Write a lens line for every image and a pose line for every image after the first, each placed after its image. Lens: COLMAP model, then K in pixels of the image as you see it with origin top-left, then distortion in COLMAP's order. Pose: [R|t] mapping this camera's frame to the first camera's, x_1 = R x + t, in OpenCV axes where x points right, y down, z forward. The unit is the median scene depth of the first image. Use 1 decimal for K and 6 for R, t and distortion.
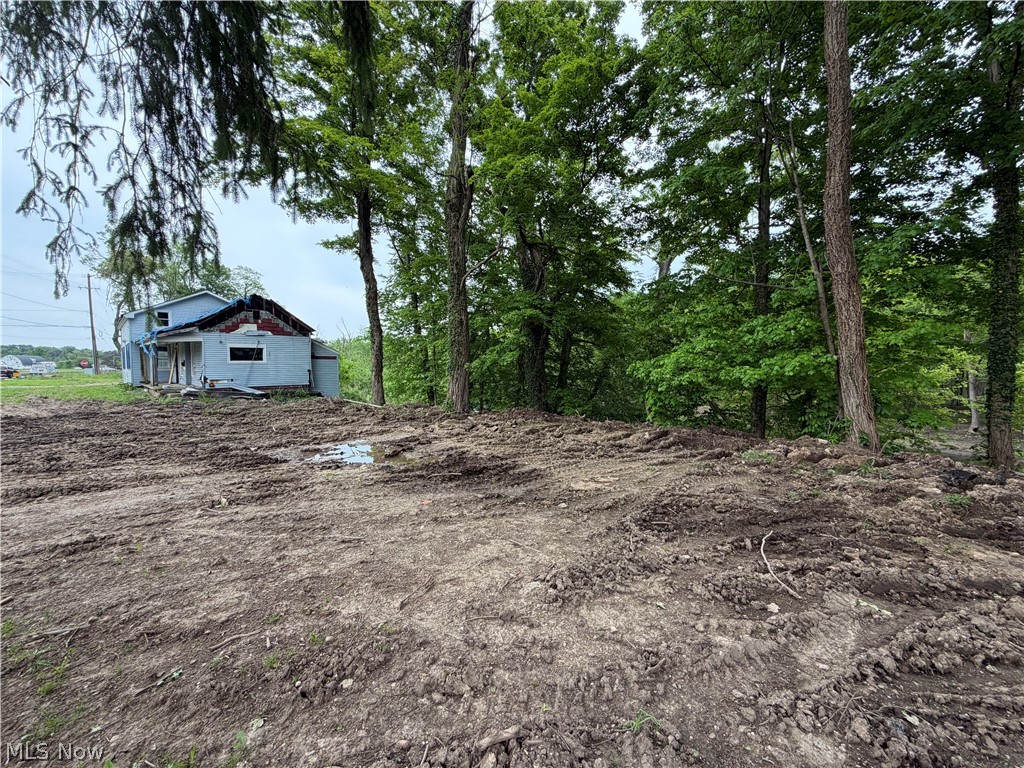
lens RADIAL K [[409.2, 0, 510.8], [0, 409.2, 380.6], [0, 0, 1]] dist [0.000647, 0.000049]
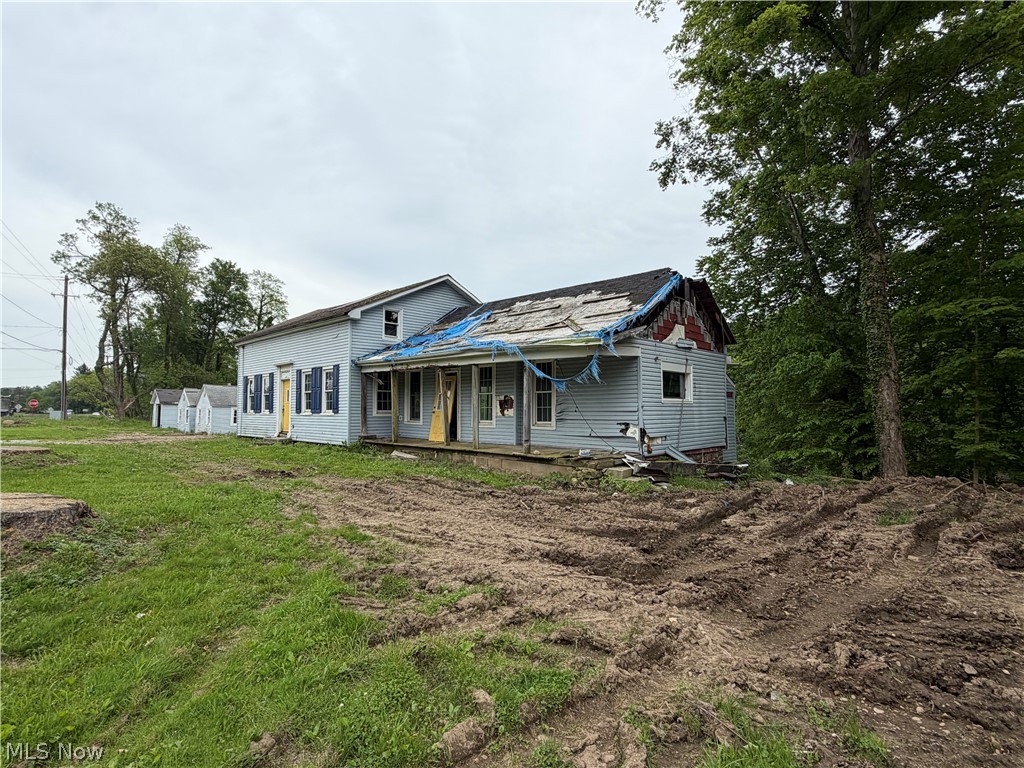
lens RADIAL K [[520.2, 0, 514.1], [0, 520.2, 391.0], [0, 0, 1]] dist [-0.001671, 0.001869]
pose [[0.999950, 0.005904, 0.008126, -0.875350], [-0.005292, 0.997293, -0.073334, -0.010549], [-0.008537, 0.073287, 0.997274, 0.387158]]
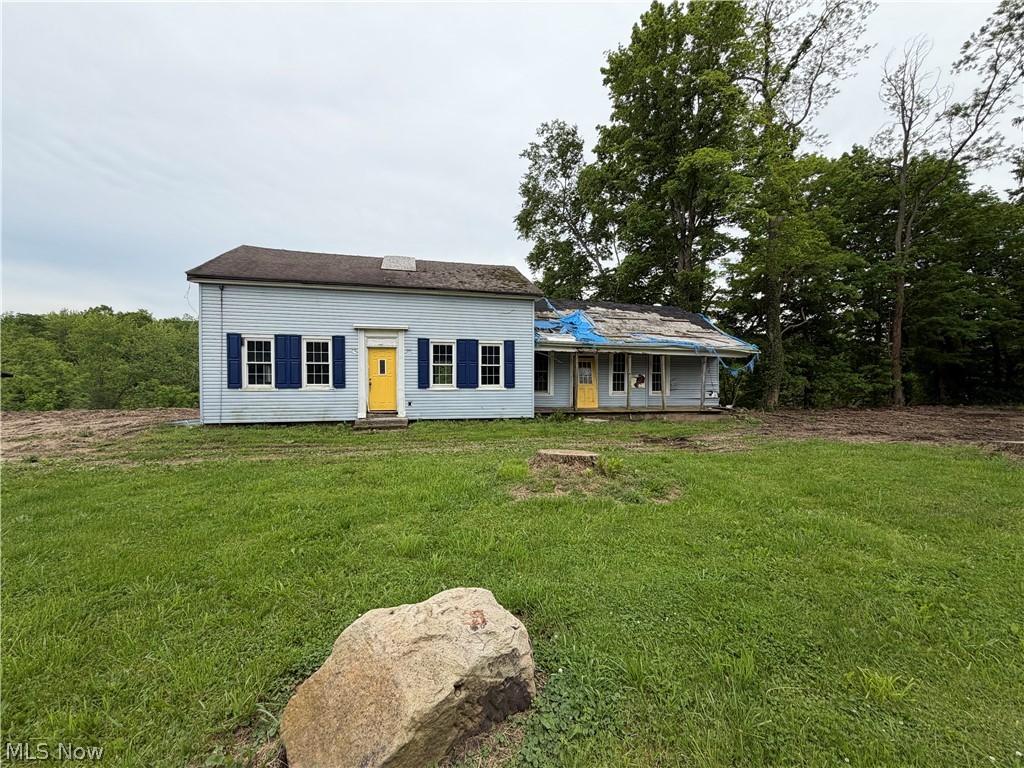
lens RADIAL K [[409.2, 0, 512.1], [0, 409.2, 391.1], [0, 0, 1]] dist [0.000647, 0.000049]
pose [[0.535769, -0.018771, 0.844156, -1.742056], [0.023415, 0.999699, 0.007368, -0.034375], [-0.844040, 0.015818, 0.536047, 0.865858]]
